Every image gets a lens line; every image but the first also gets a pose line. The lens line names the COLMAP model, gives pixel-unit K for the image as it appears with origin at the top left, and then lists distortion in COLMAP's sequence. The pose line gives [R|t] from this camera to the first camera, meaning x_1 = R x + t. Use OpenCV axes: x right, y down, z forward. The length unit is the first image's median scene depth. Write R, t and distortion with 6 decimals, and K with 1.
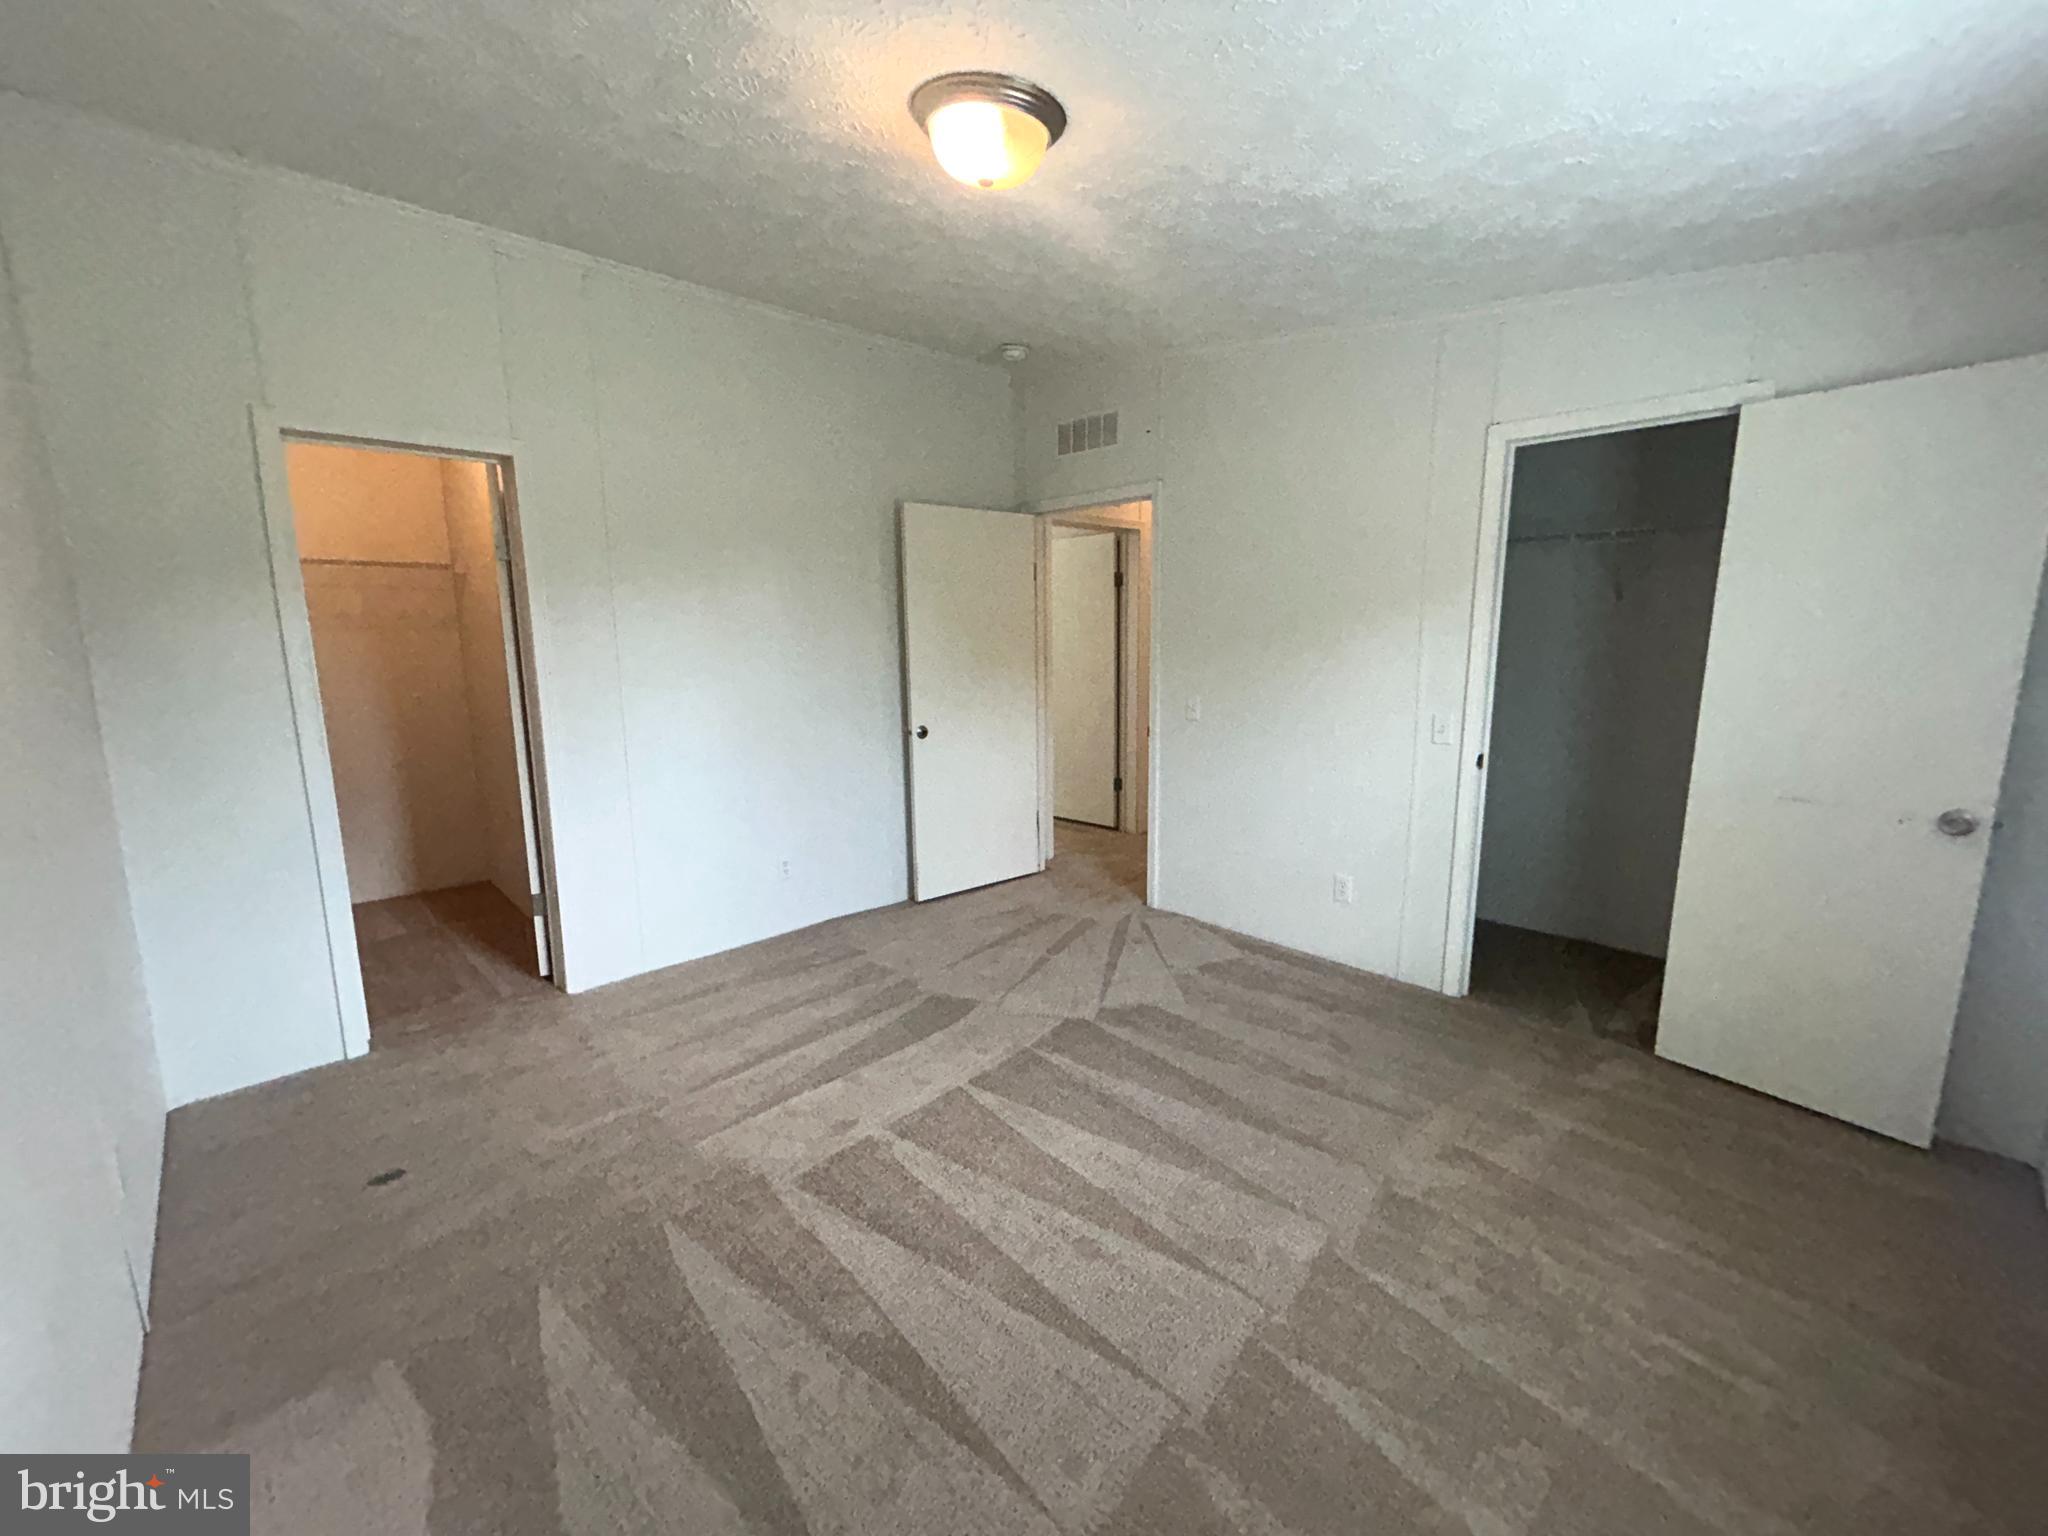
lens RADIAL K [[830.4, 0, 1015.9], [0, 830.4, 762.1], [0, 0, 1]] dist [-0.001853, 0.002279]
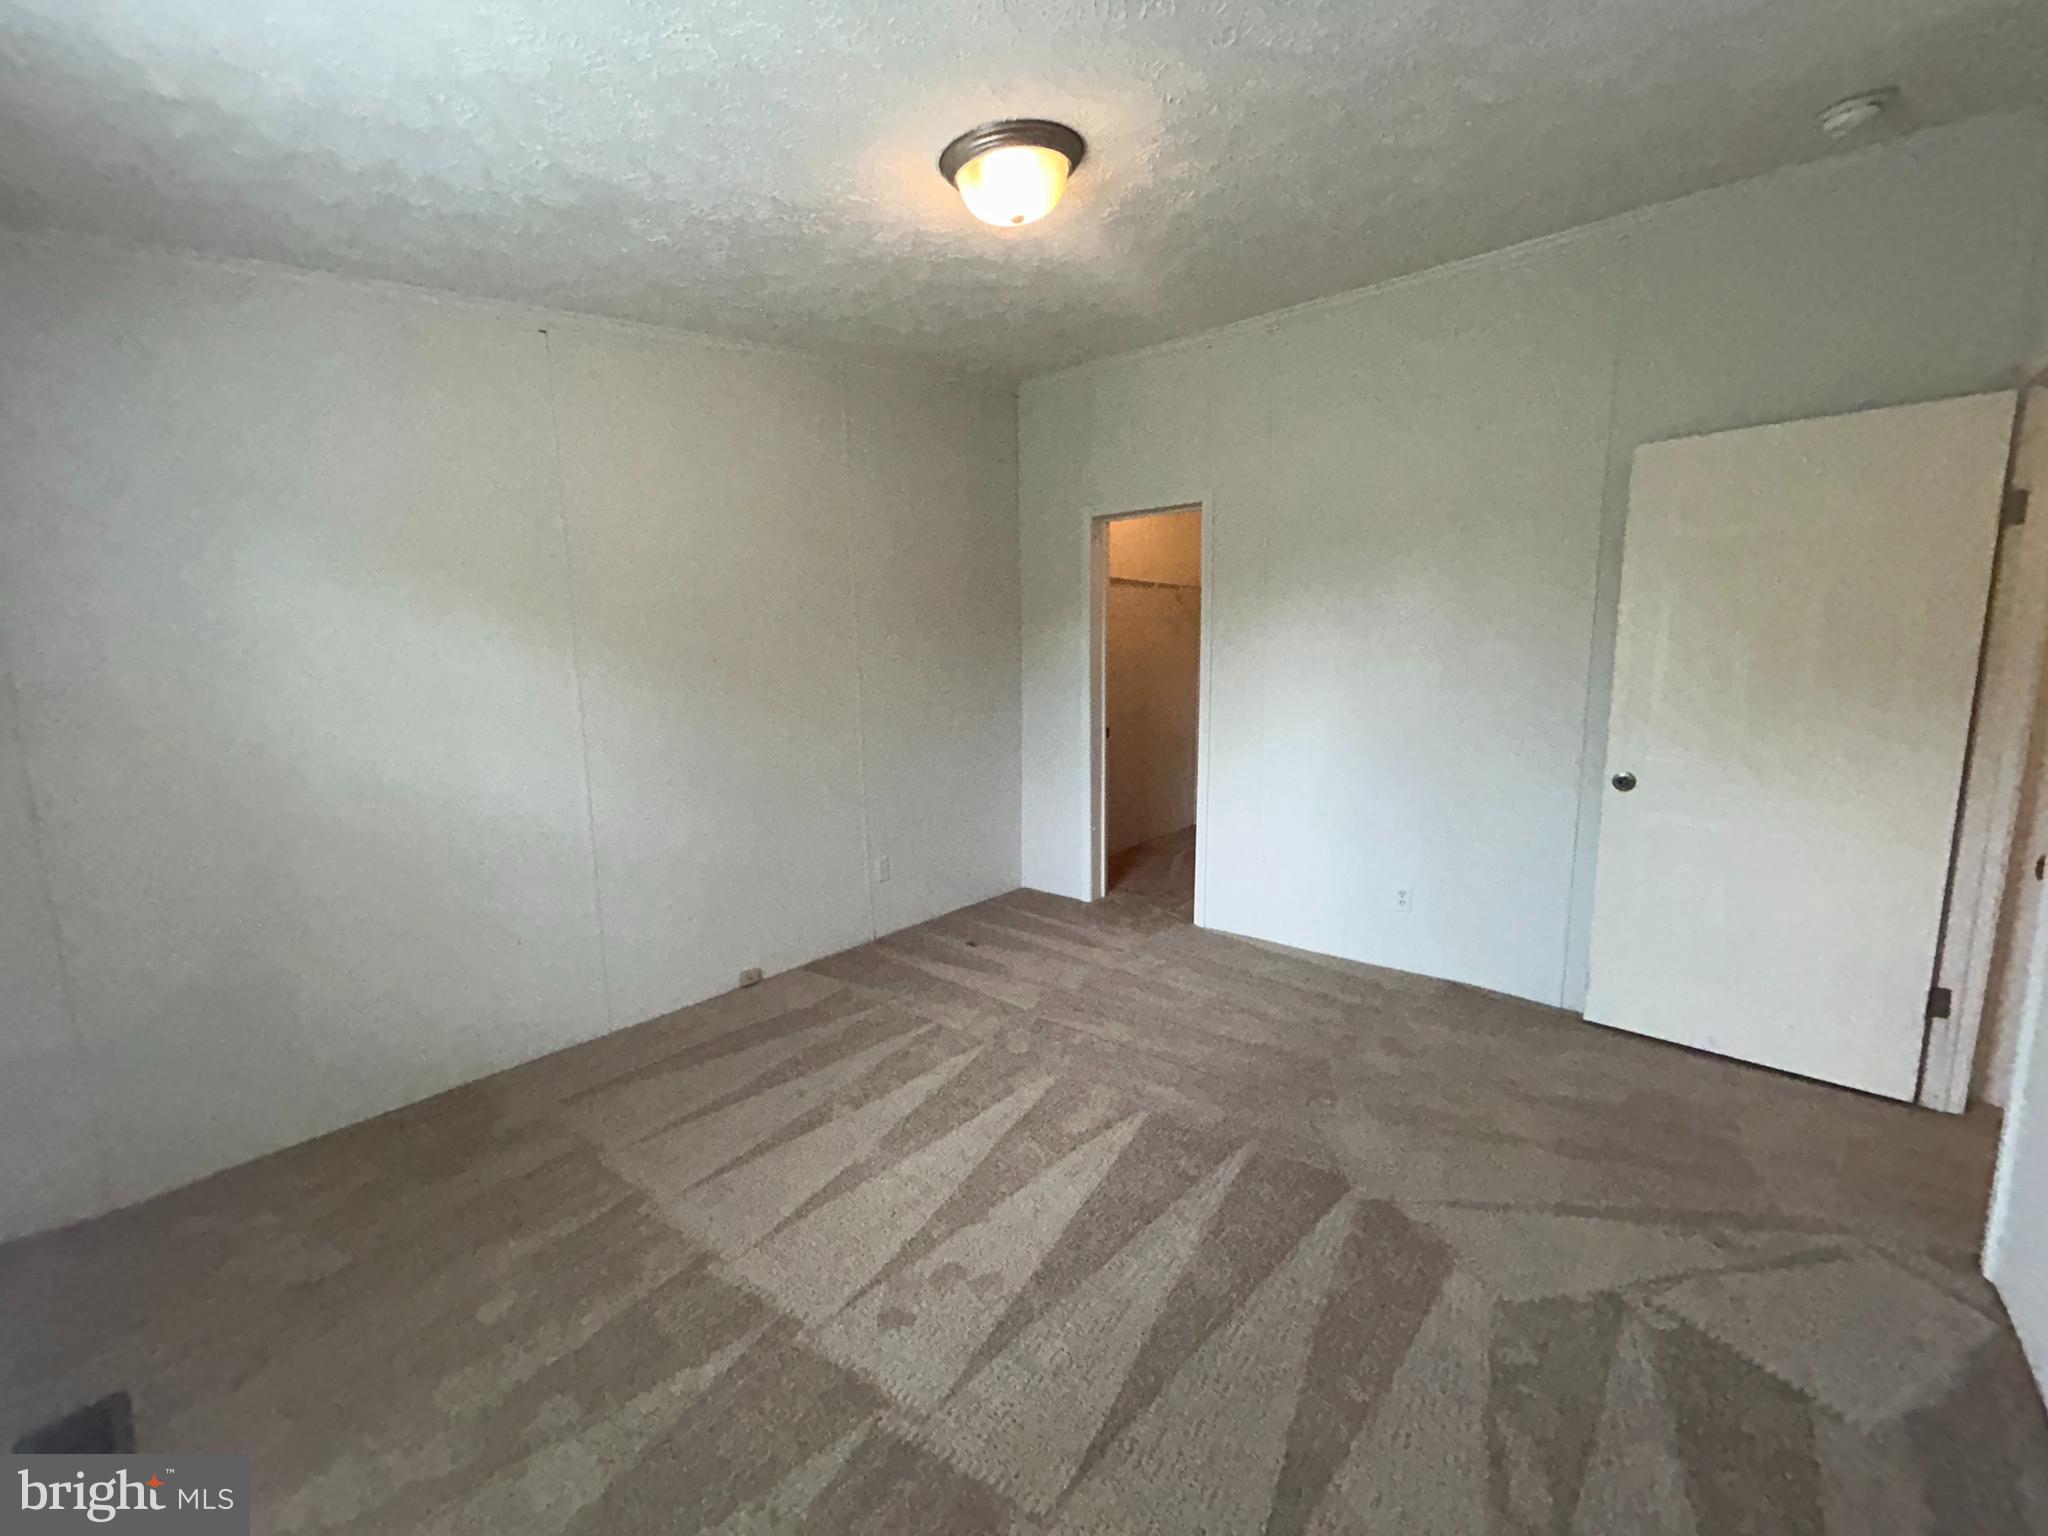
lens RADIAL K [[830.4, 0, 1012.0], [0, 830.4, 754.0], [0, 0, 1]] dist [-0.001853, 0.002279]
pose [[0.121622, 0.142126, -0.982348, 0.739884], [-0.147728, 0.981264, 0.123679, -0.103175], [0.981521, 0.130079, 0.140340, 0.616138]]
